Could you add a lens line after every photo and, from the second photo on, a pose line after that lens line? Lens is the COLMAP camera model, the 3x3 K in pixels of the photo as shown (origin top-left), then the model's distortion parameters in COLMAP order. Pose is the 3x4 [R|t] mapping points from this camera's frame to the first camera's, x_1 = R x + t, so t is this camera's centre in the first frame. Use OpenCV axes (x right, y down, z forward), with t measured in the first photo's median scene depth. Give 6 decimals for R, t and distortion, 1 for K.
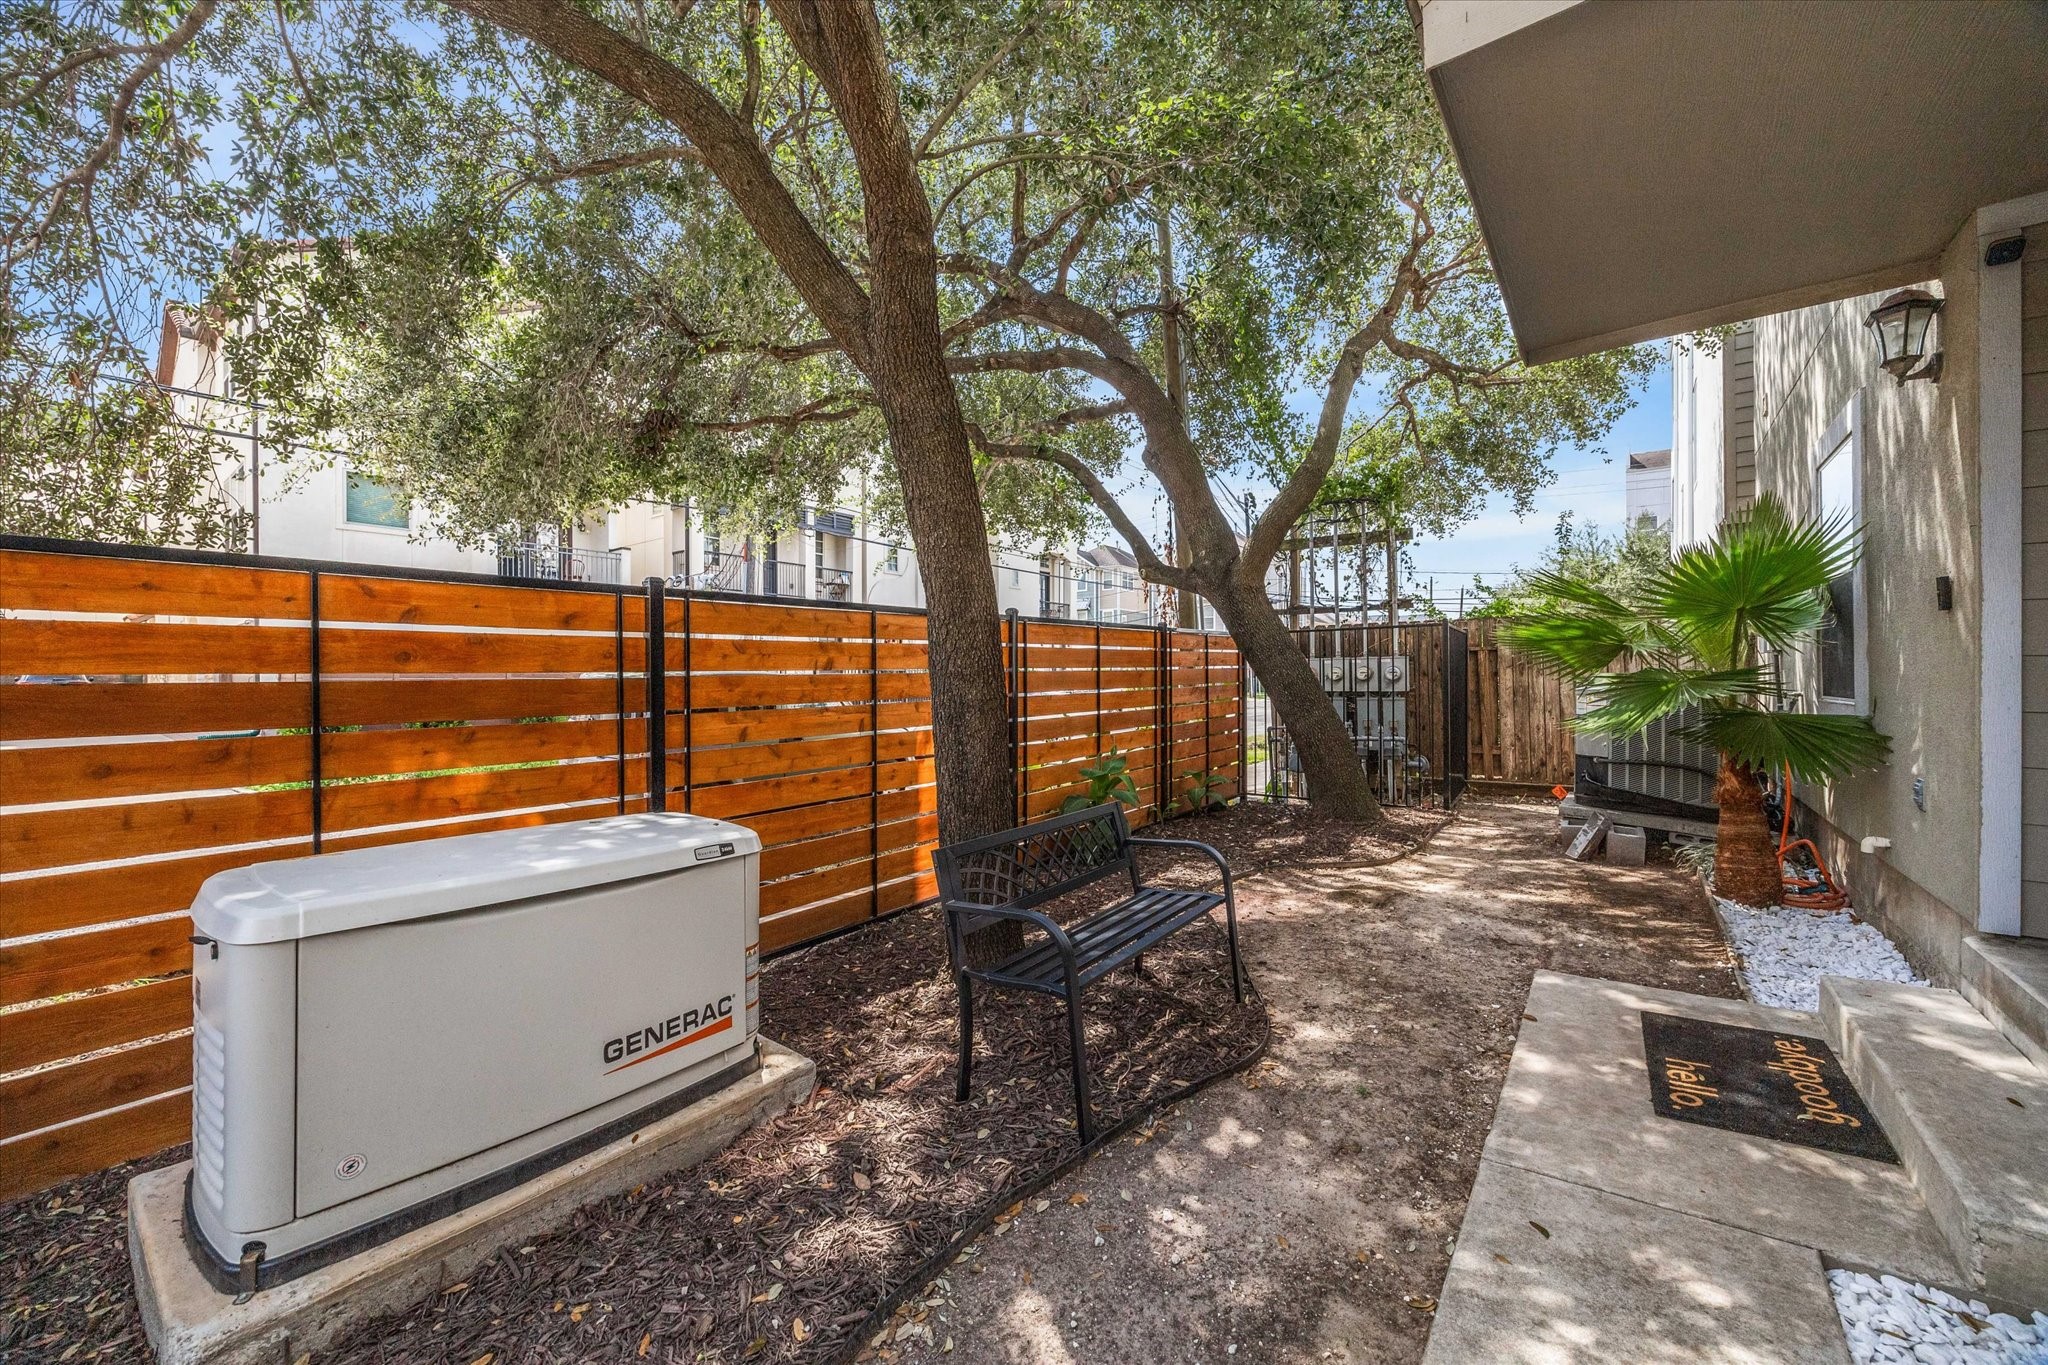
lens RADIAL K [[792.2, 0, 1016.6], [0, 792.2, 674.9], [0, 0, 1]] dist [0.001969, 0.000770]
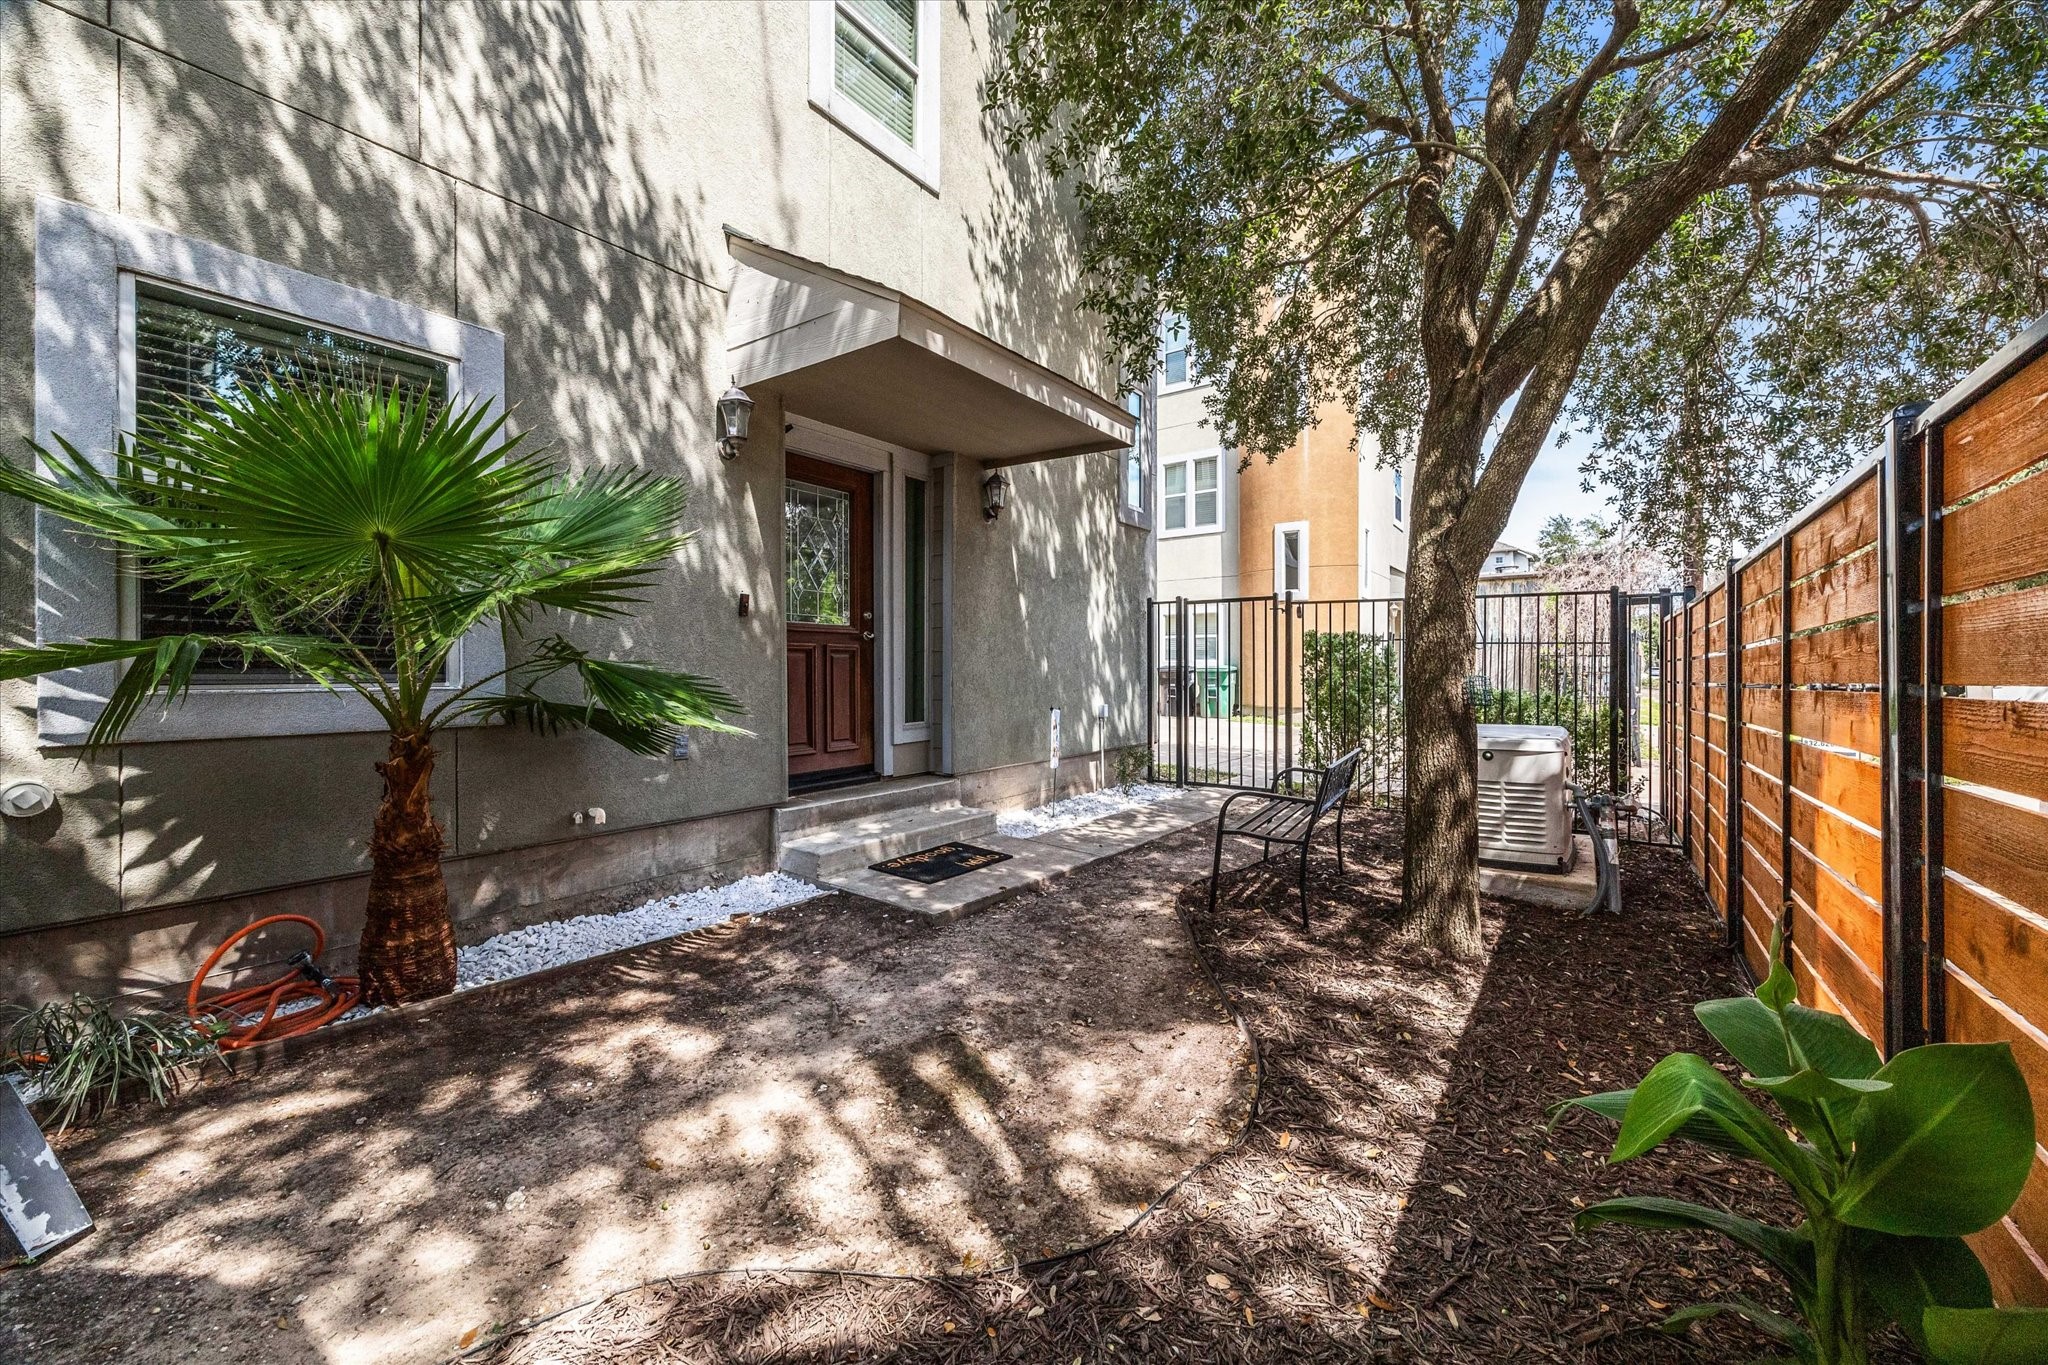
lens RADIAL K [[792.2, 0, 1030.3], [0, 792.2, 677.8], [0, 0, 1]] dist [0.001969, 0.000770]
pose [[-0.998876, 0.004976, -0.047135, 0.512993], [0.004769, 0.999979, 0.004499, 0.028728], [0.047156, 0.004269, -0.998878, 1.908545]]
